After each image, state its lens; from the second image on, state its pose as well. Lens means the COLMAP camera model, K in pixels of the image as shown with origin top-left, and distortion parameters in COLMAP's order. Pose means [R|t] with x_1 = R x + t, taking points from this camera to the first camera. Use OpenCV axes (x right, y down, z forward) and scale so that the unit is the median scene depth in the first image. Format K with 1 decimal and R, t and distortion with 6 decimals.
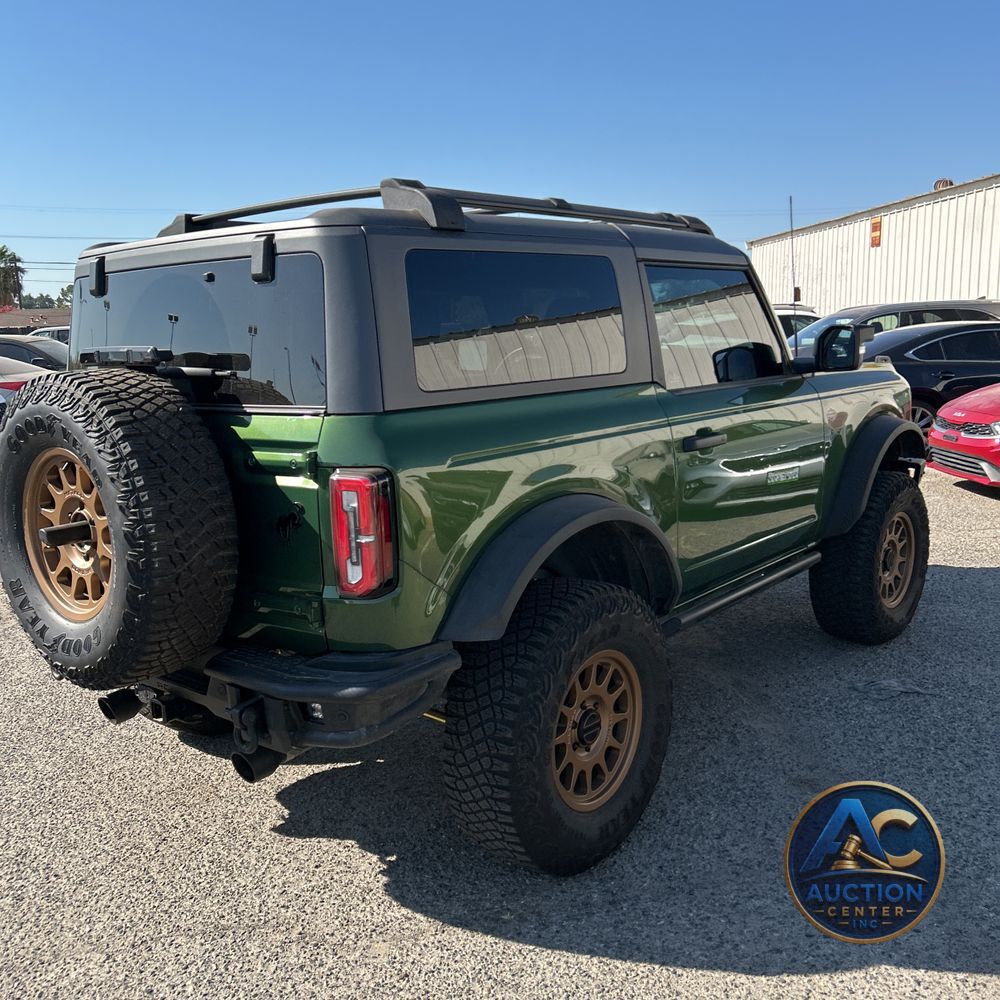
lens RADIAL K [[1003.5, 0, 488.1], [0, 1003.5, 501.1], [0, 0, 1]] dist [0.051037, -0.051680]
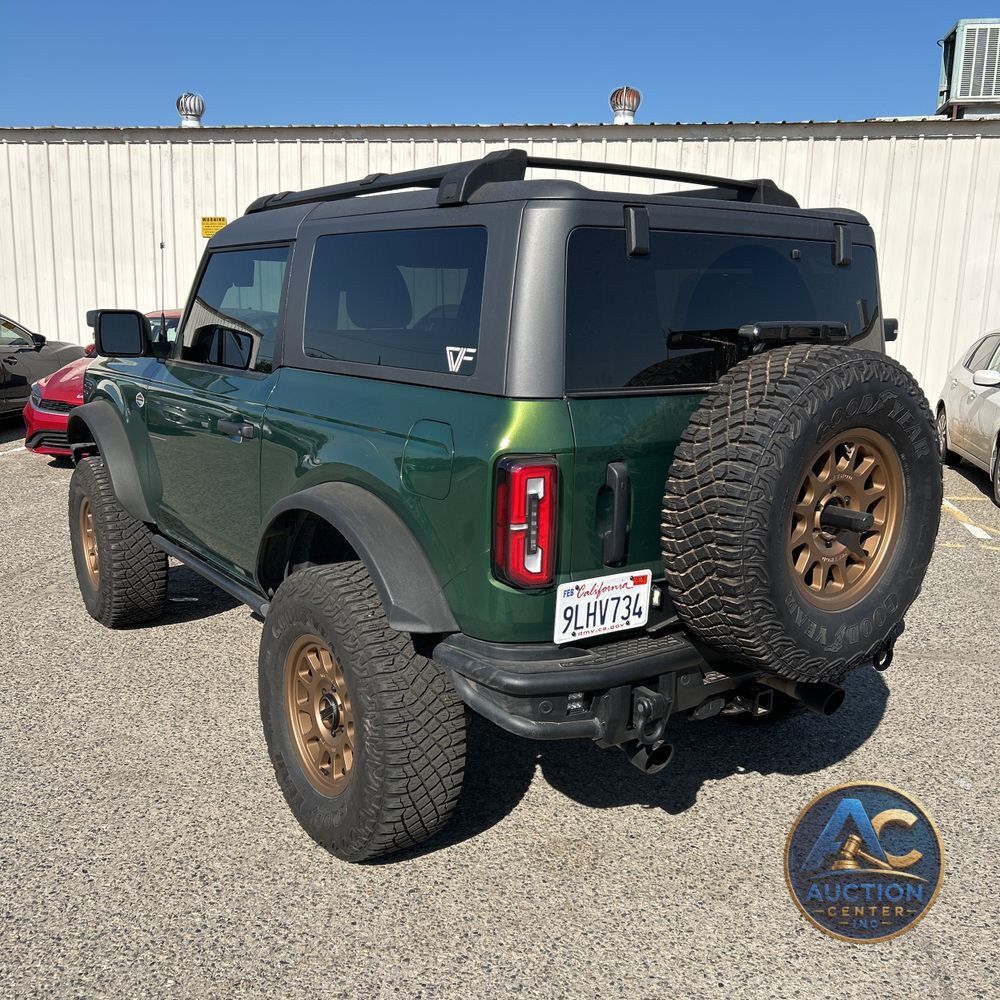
lens RADIAL K [[1003.5, 0, 488.1], [0, 1003.5, 501.1], [0, 0, 1]] dist [0.051037, -0.051680]
pose [[0.265900, -0.150907, 0.952116, -1.198496], [0.136474, 0.983616, 0.117786, -0.120555], [-0.954291, 0.098619, 0.282139, 0.901198]]
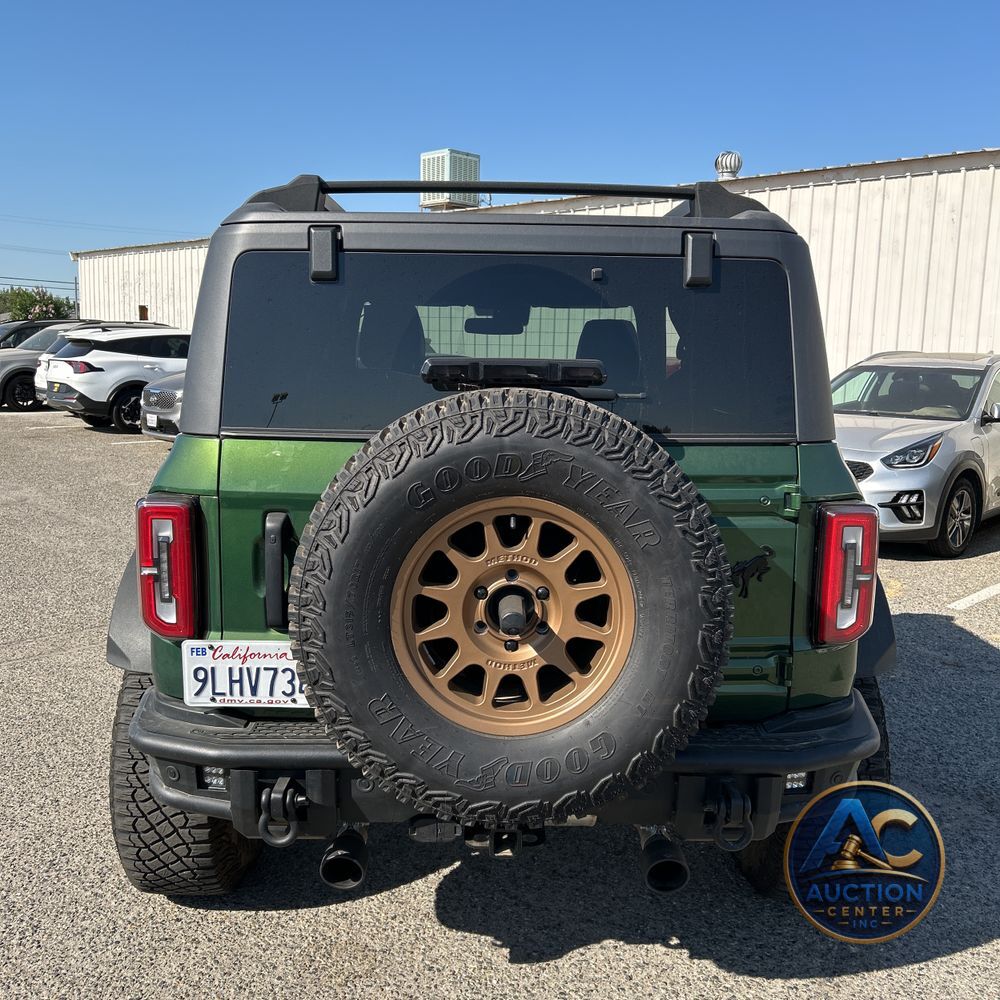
lens RADIAL K [[1013.9, 0, 500.0], [0, 1013.9, 500.0], [0, 0, 1]] dist [0.048952, -0.048706]
pose [[0.749520, -0.053077, 0.659850, -0.765642], [0.068313, 0.997660, 0.002653, -0.044874], [-0.658447, 0.043088, 0.751392, 0.400609]]
